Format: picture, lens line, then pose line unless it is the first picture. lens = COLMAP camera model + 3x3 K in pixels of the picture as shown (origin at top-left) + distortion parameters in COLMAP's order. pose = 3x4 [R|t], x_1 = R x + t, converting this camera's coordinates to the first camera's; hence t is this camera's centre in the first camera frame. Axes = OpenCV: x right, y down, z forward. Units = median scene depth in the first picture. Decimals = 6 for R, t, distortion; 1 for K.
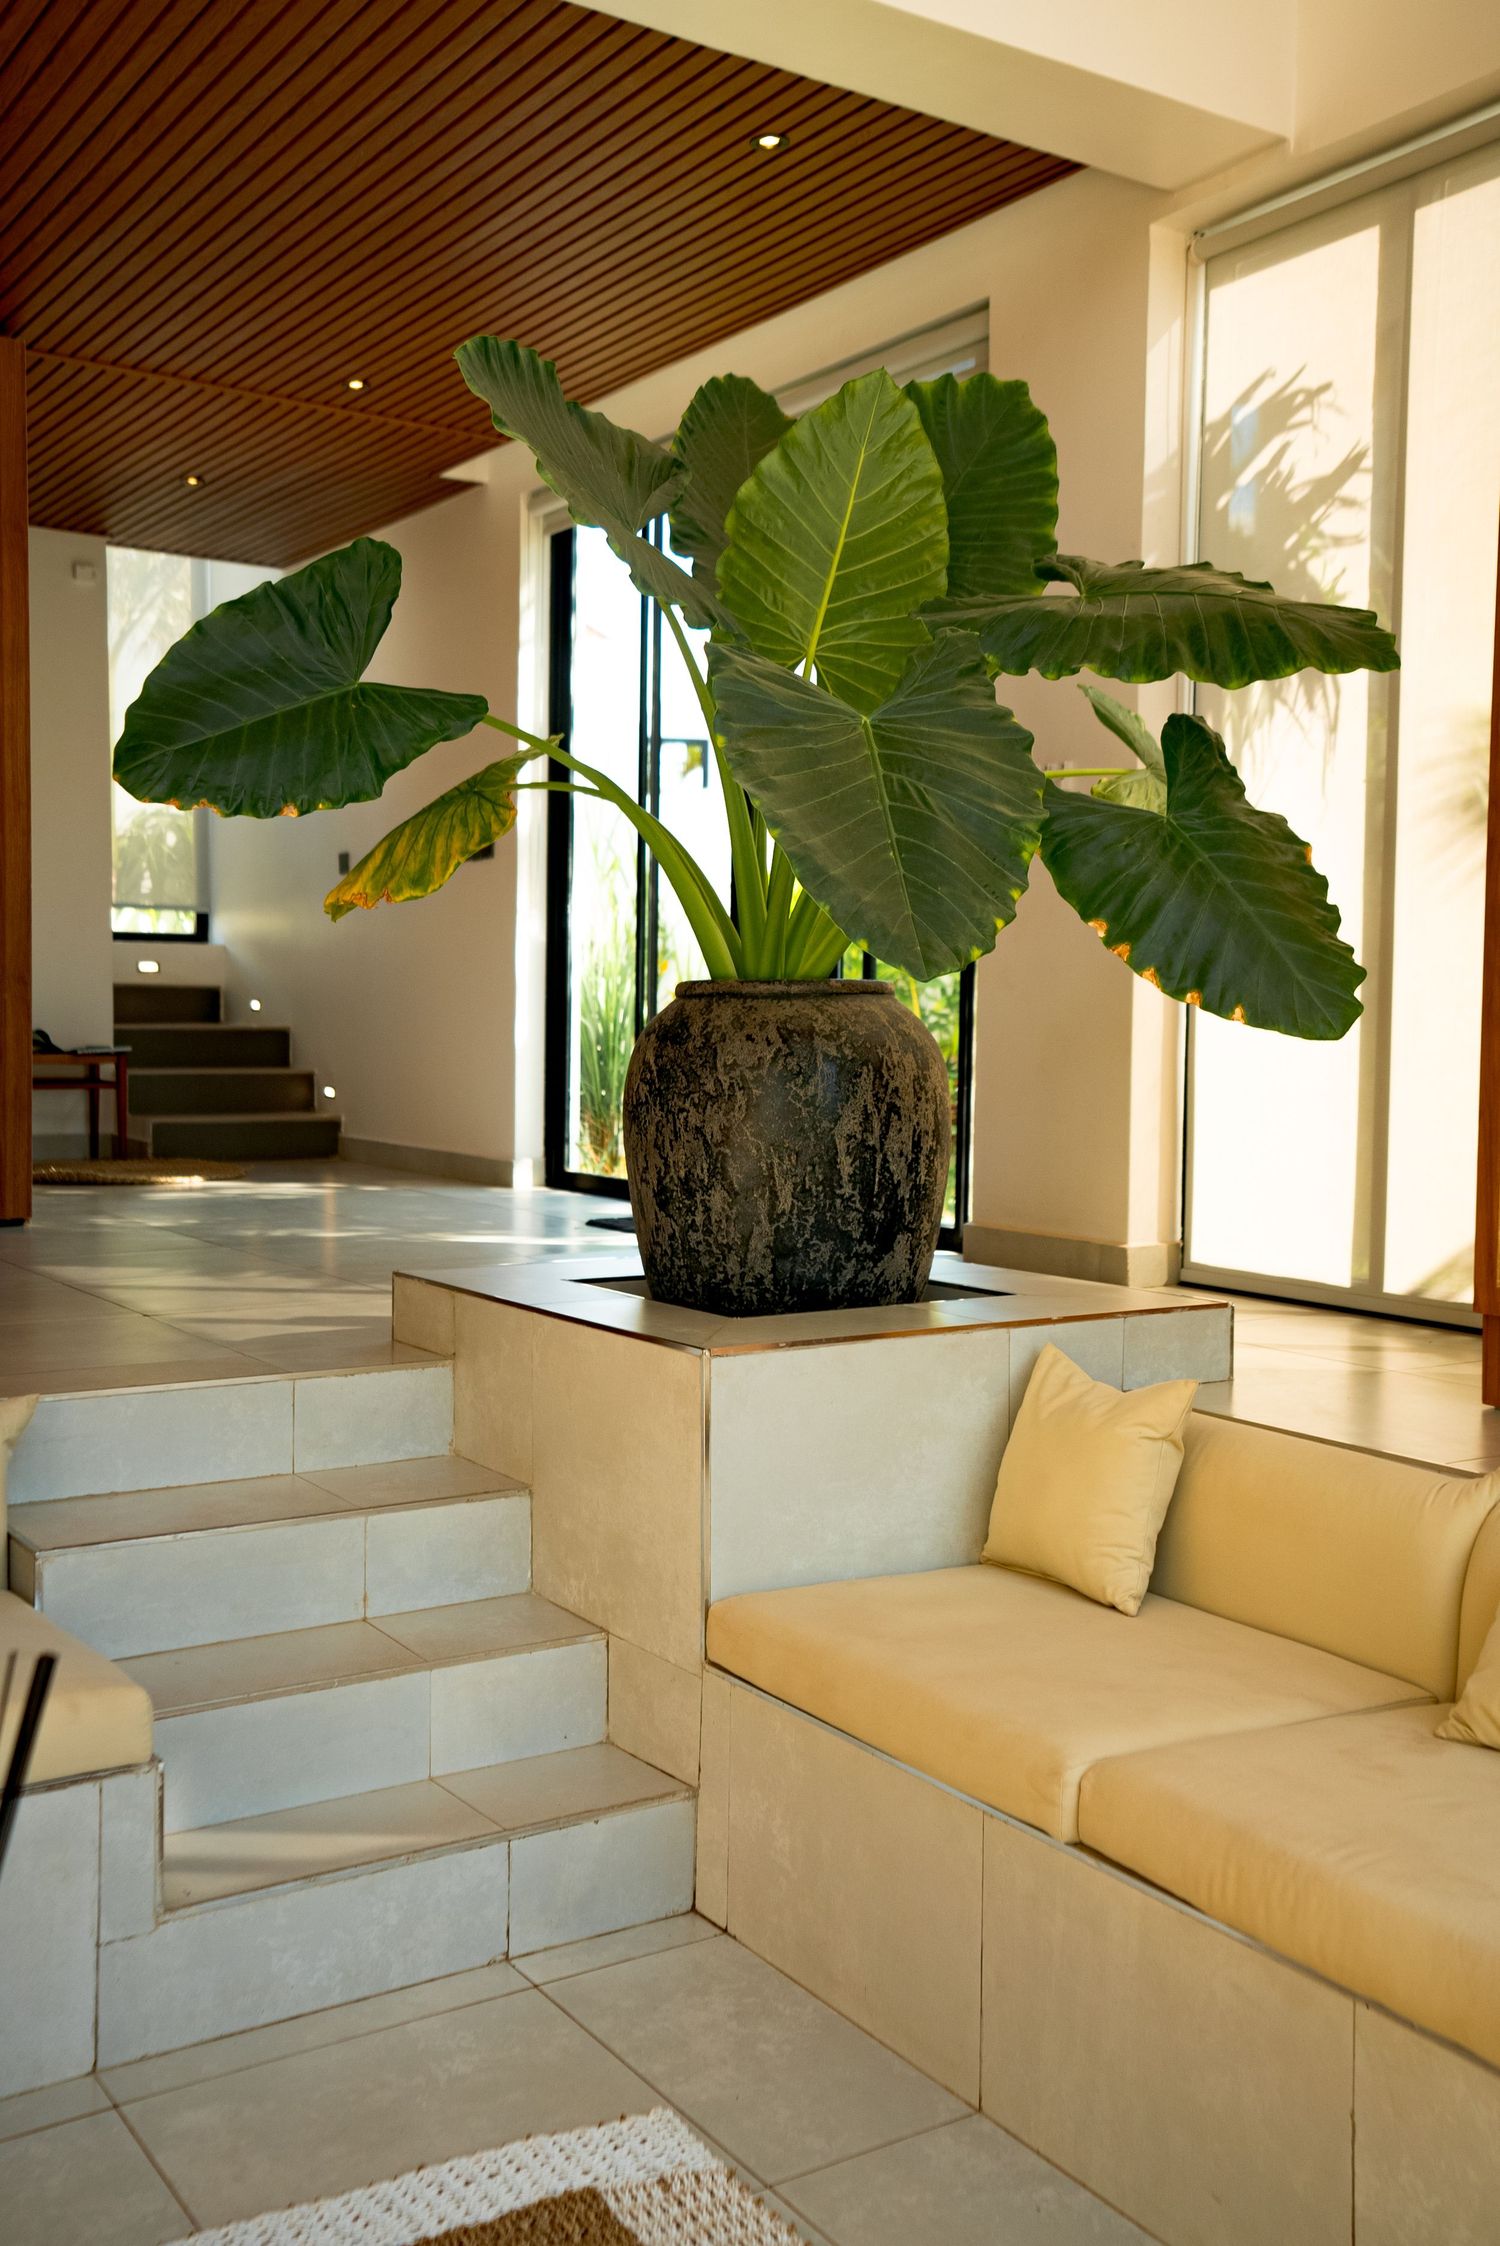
lens RADIAL K [[2137.8, 0, 750.0], [0, 2137.8, 1123.0], [0, 0, 1]] dist [0.098945, 0.002616]
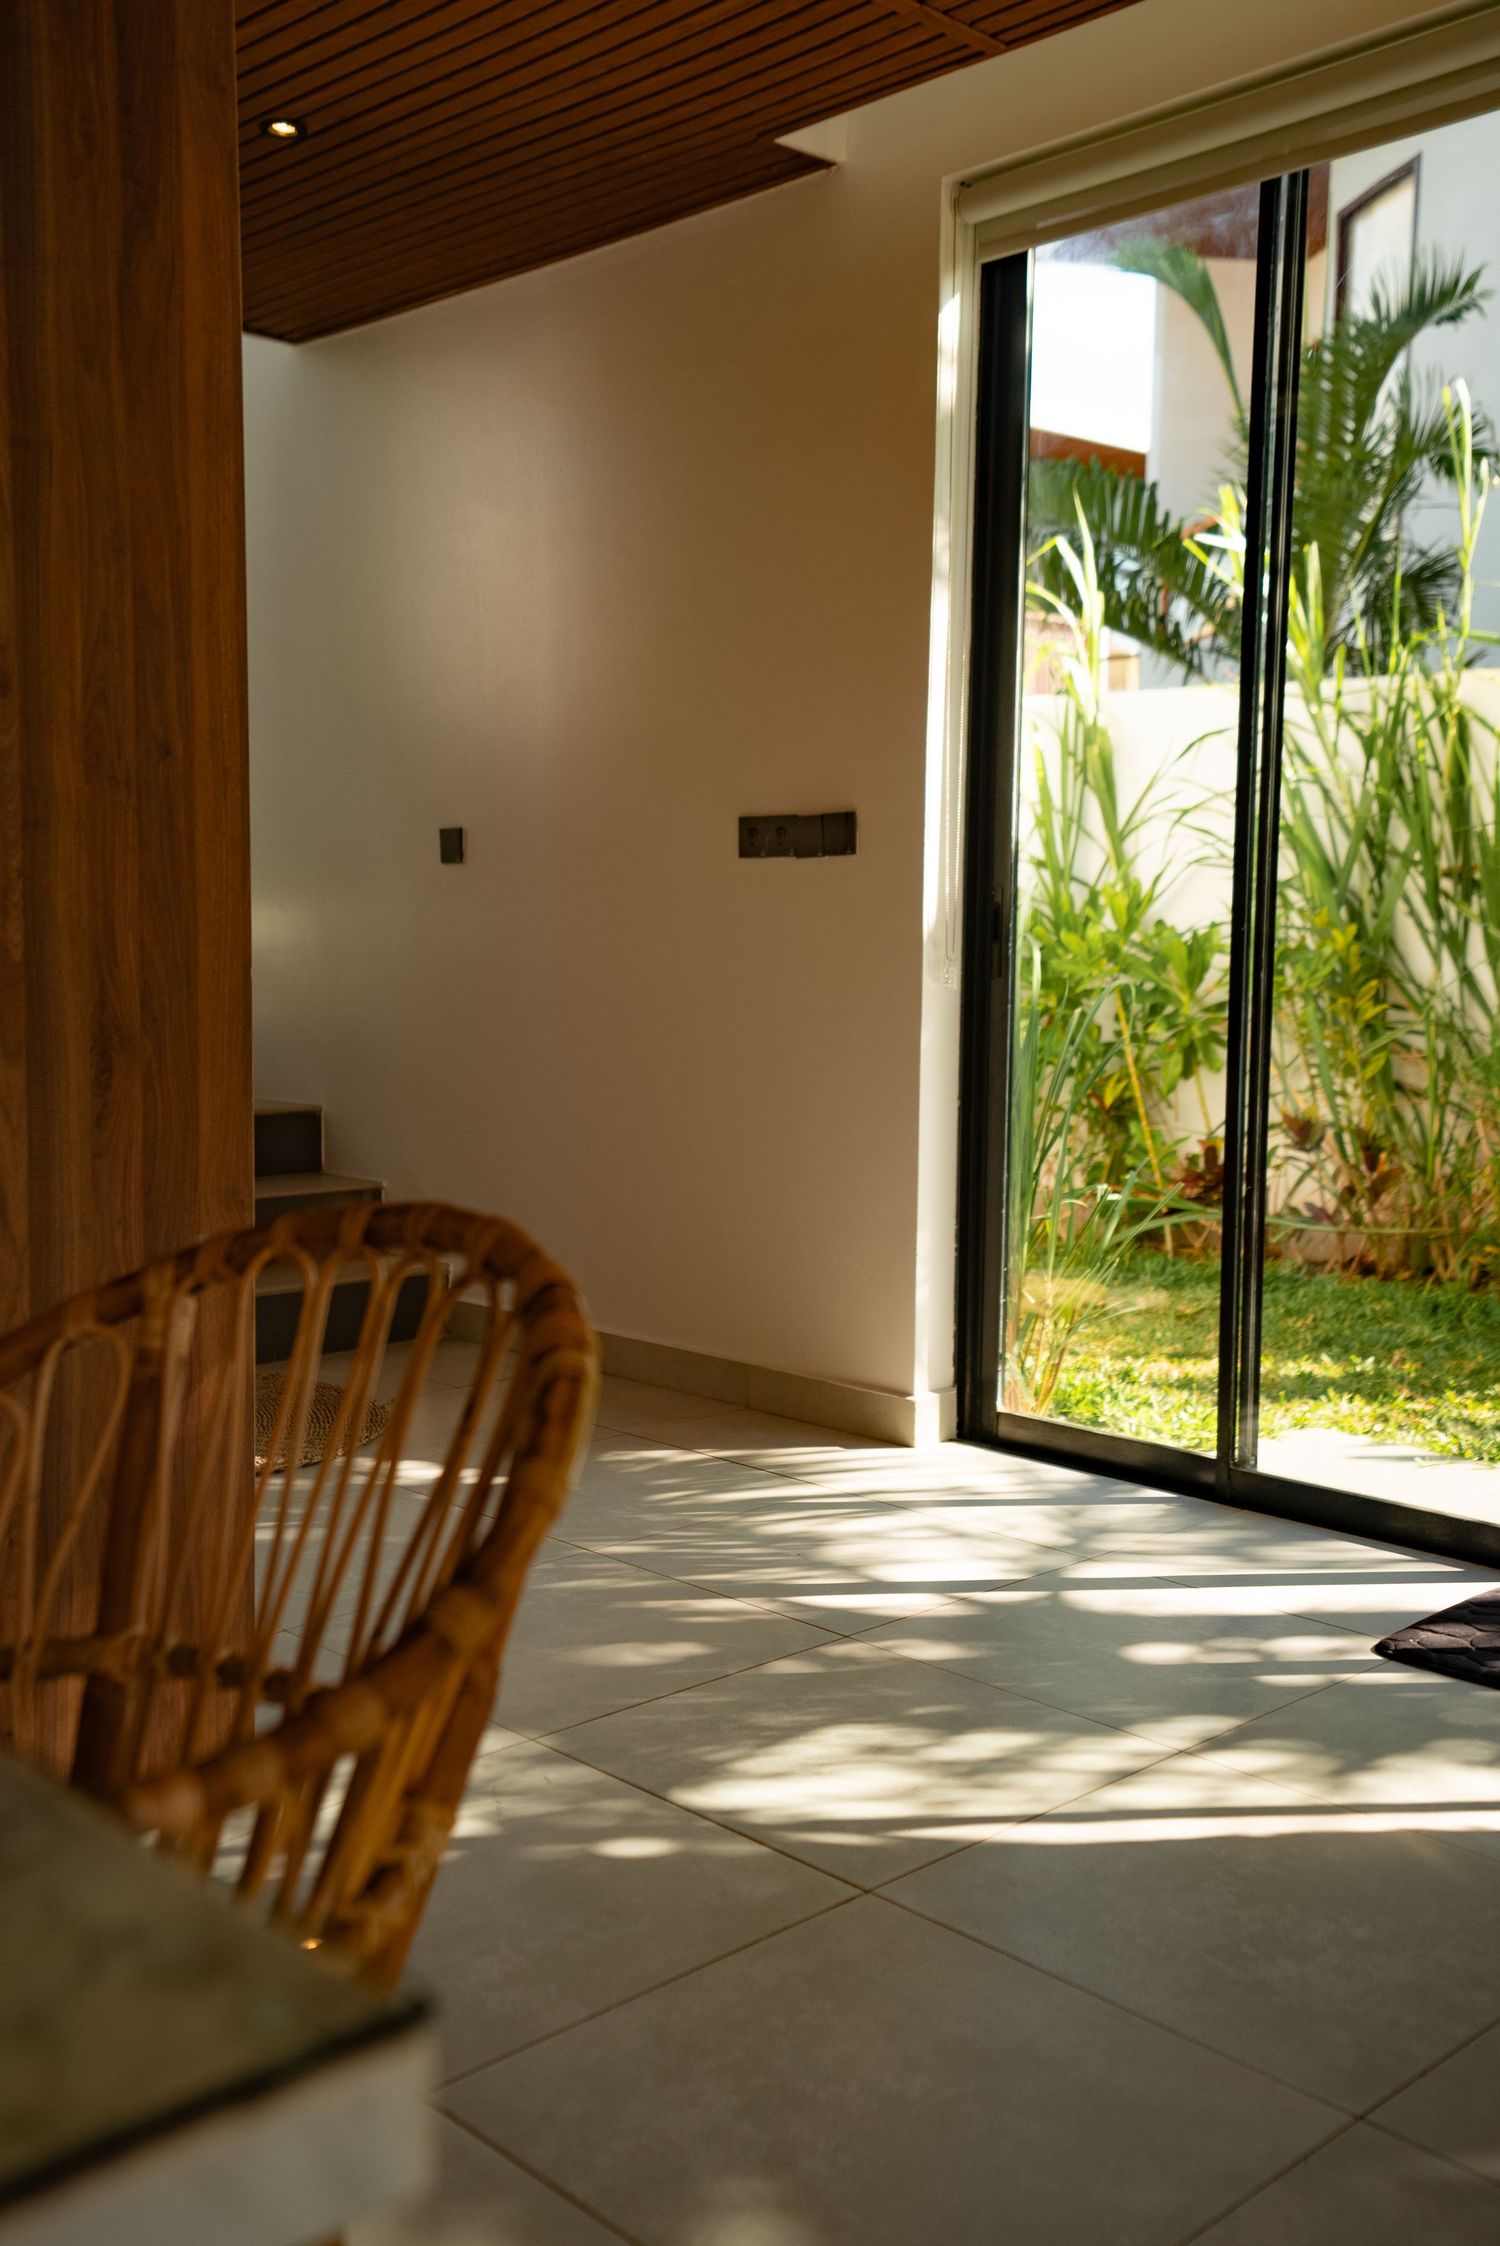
lens RADIAL K [[2137.8, 0, 750.0], [0, 2137.8, 1123.0], [0, 0, 1]] dist [0.098945, 0.002616]
pose [[0.982283, -0.014939, 0.186806, -0.255600], [0.007606, 0.999174, 0.039909, -0.077951], [-0.187248, -0.037781, 0.981586, 0.462518]]
